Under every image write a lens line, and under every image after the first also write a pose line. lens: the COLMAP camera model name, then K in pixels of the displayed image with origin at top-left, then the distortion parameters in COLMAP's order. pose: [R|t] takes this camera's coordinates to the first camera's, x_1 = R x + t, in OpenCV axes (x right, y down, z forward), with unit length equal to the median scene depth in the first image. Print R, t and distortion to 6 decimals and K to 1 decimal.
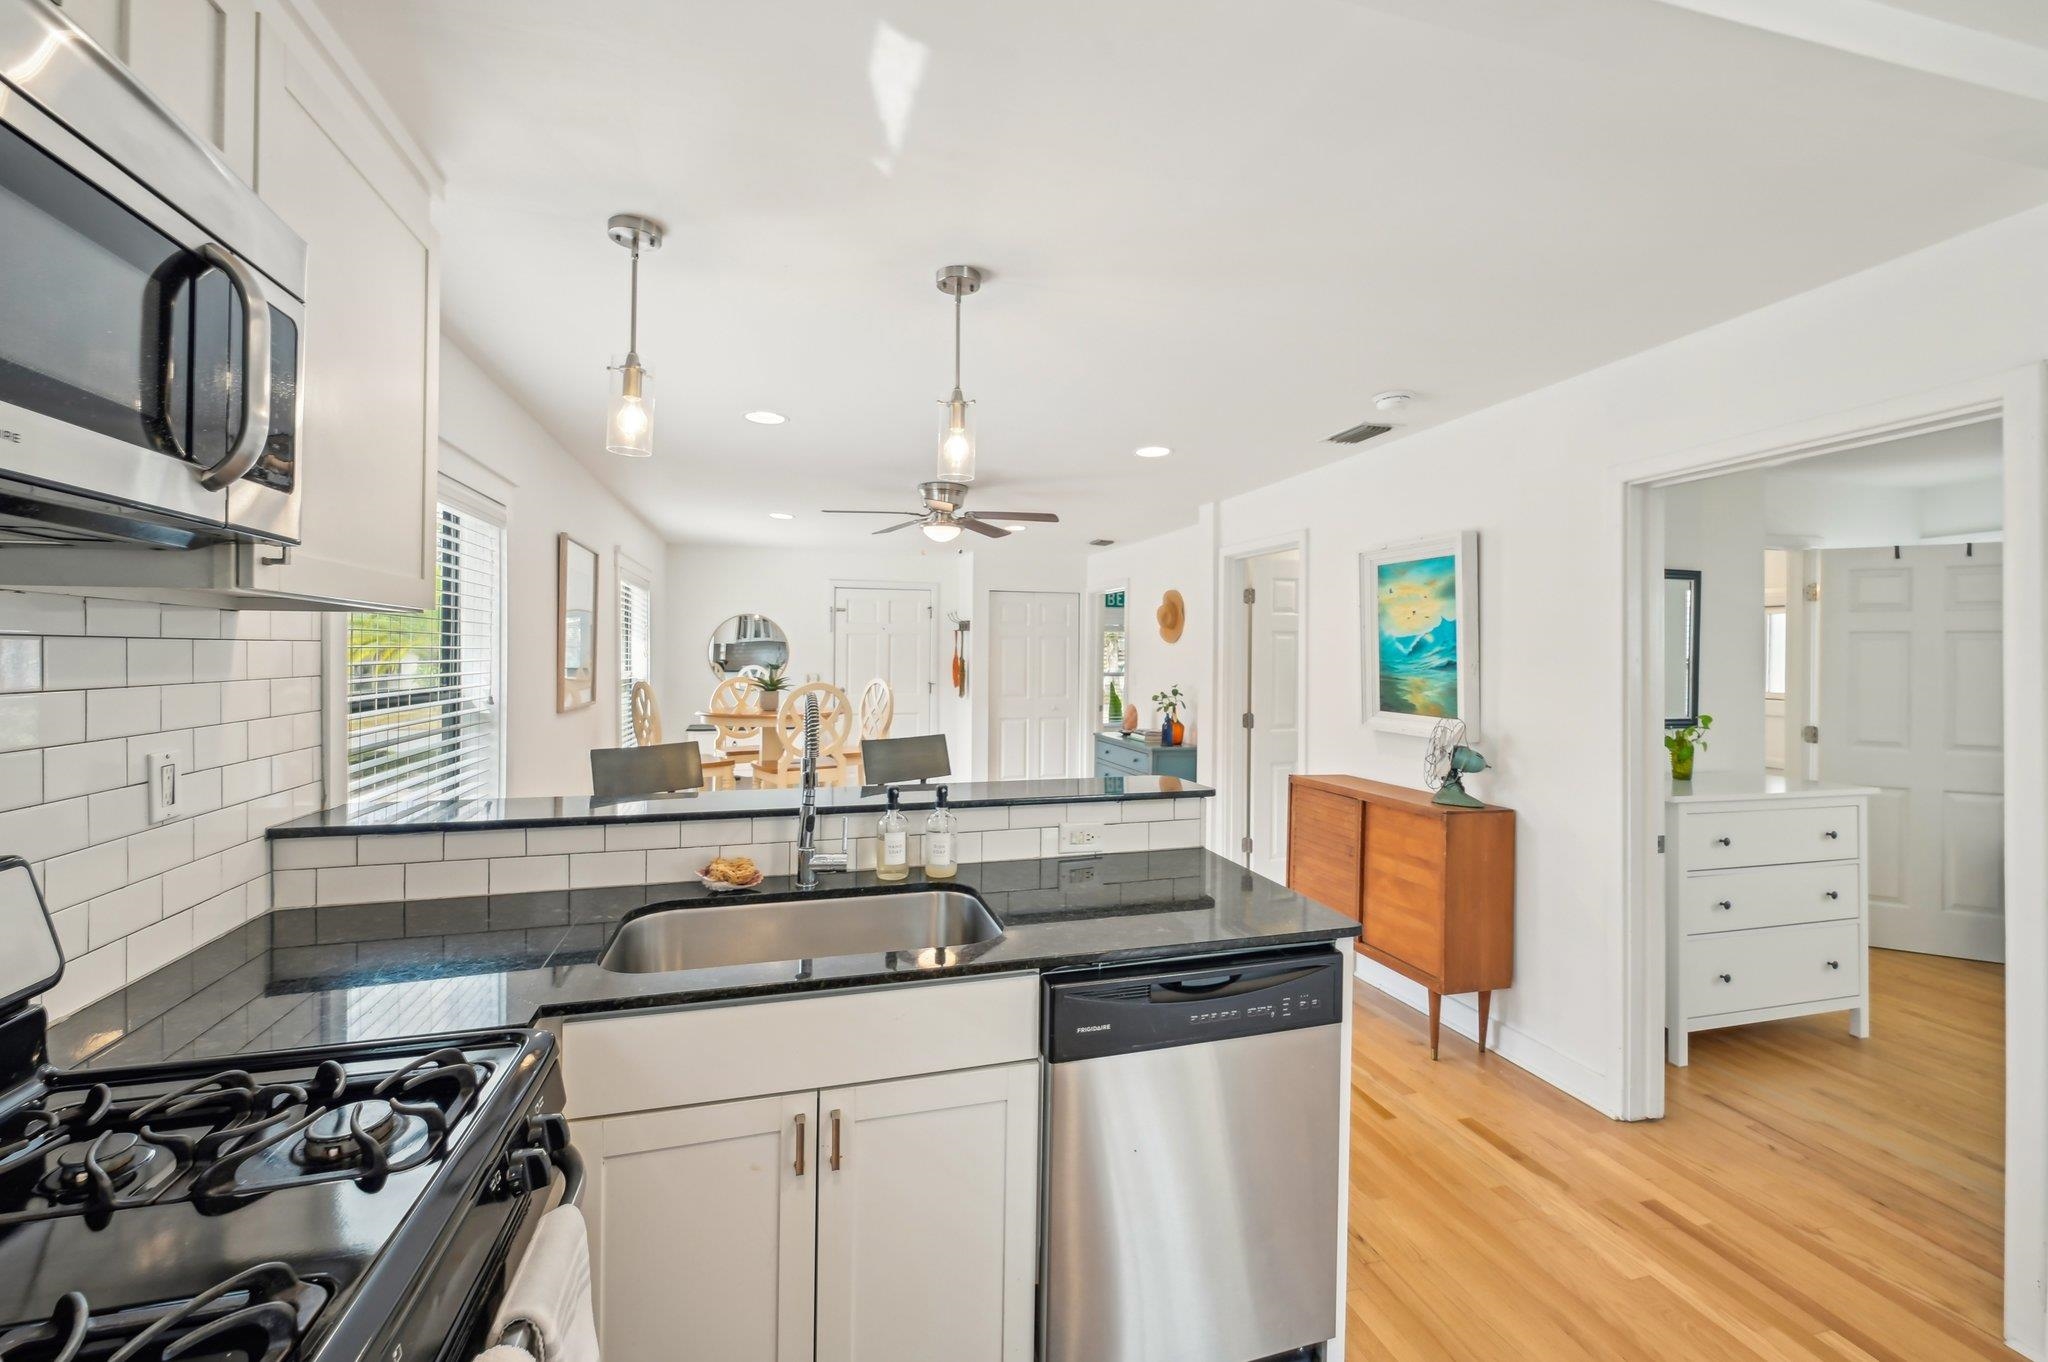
lens RADIAL K [[816.9, 0, 1016.4], [0, 816.9, 666.6], [0, 0, 1]] dist [0.002219, -0.001321]
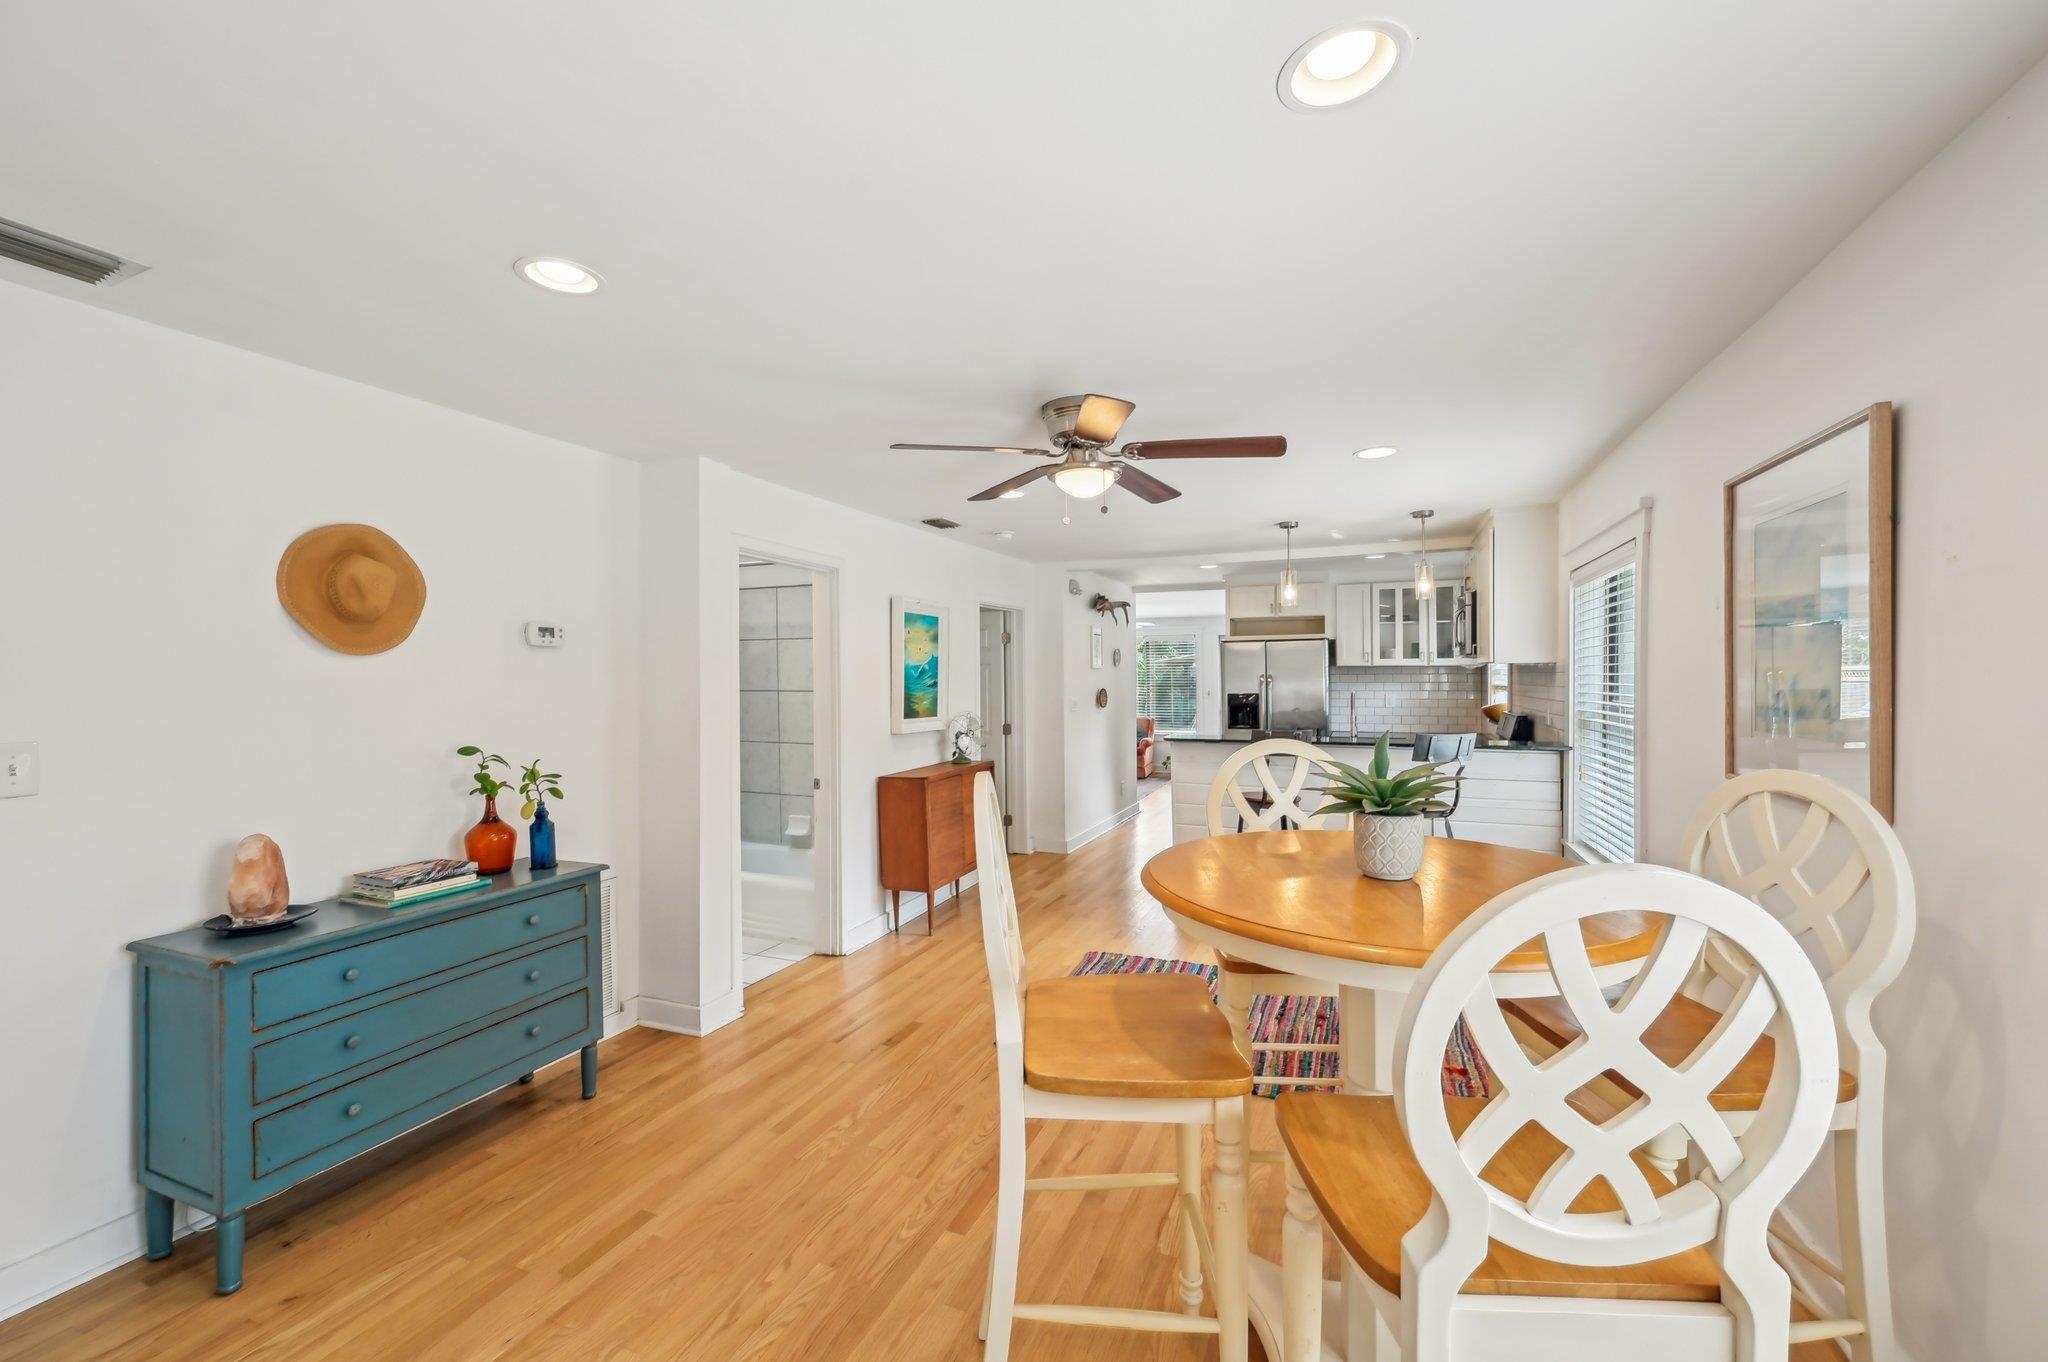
lens RADIAL K [[816.9, 0, 1018.1], [0, 816.9, 681.5], [0, 0, 1]] dist [0.002219, -0.001321]
pose [[-0.765417, -0.005827, 0.643509, -0.926974], [0.012301, 0.999644, 0.023683, -0.062733], [-0.643417, 0.026044, -0.765072, 3.091847]]
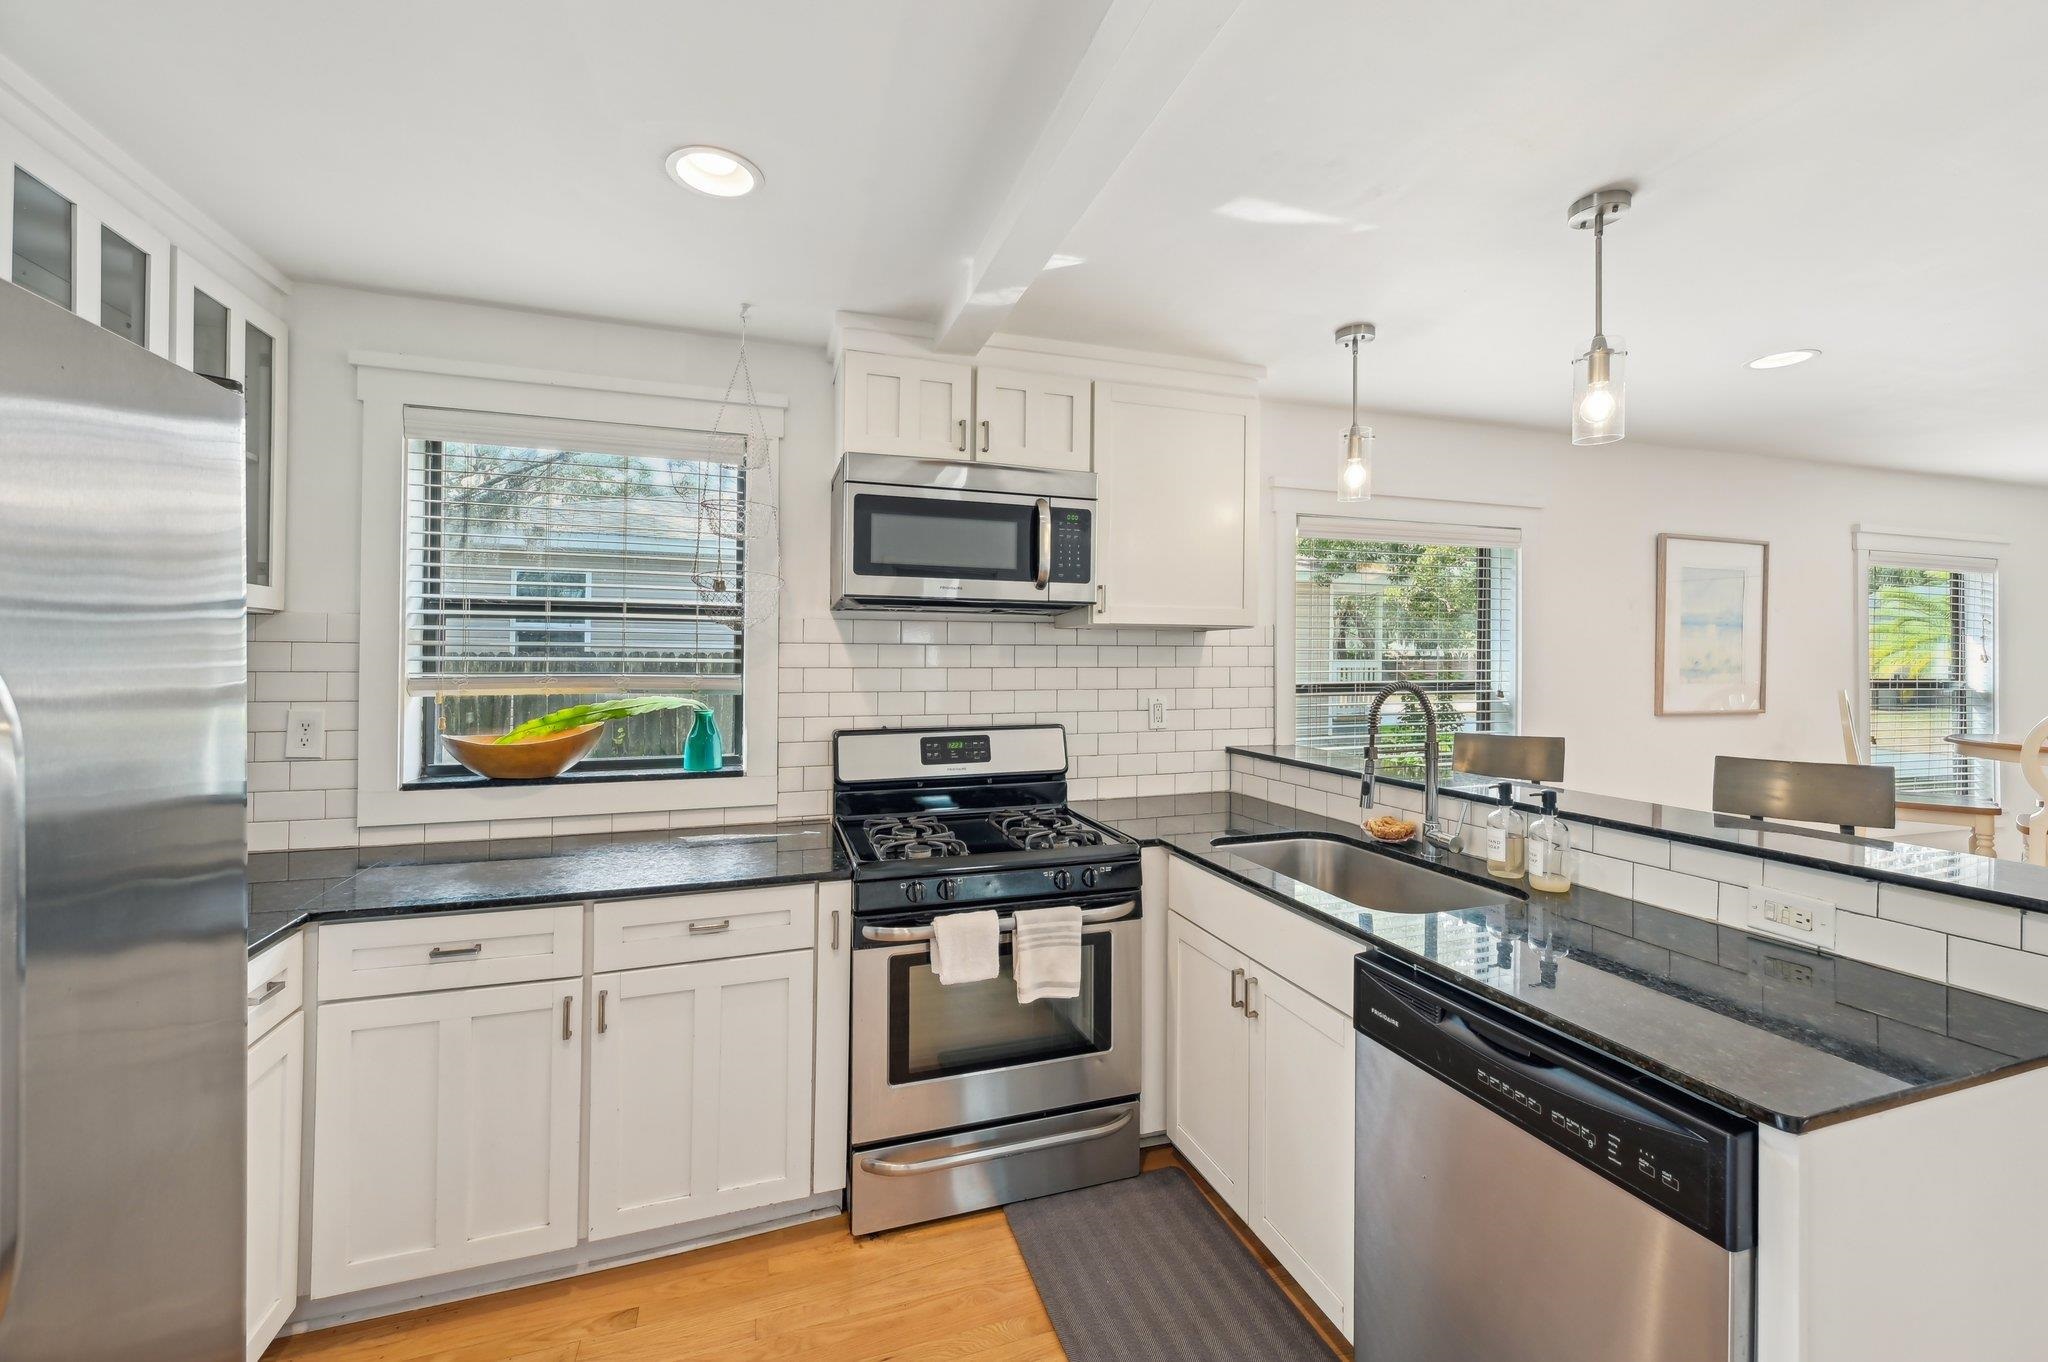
lens RADIAL K [[816.9, 0, 1012.3], [0, 816.9, 647.5], [0, 0, 1]] dist [0.002219, -0.001321]
pose [[0.035275, -0.021747, -0.999141, 0.681722], [-0.016524, 0.999614, -0.022340, 0.015934], [0.999241, 0.017298, 0.034902, 0.320703]]
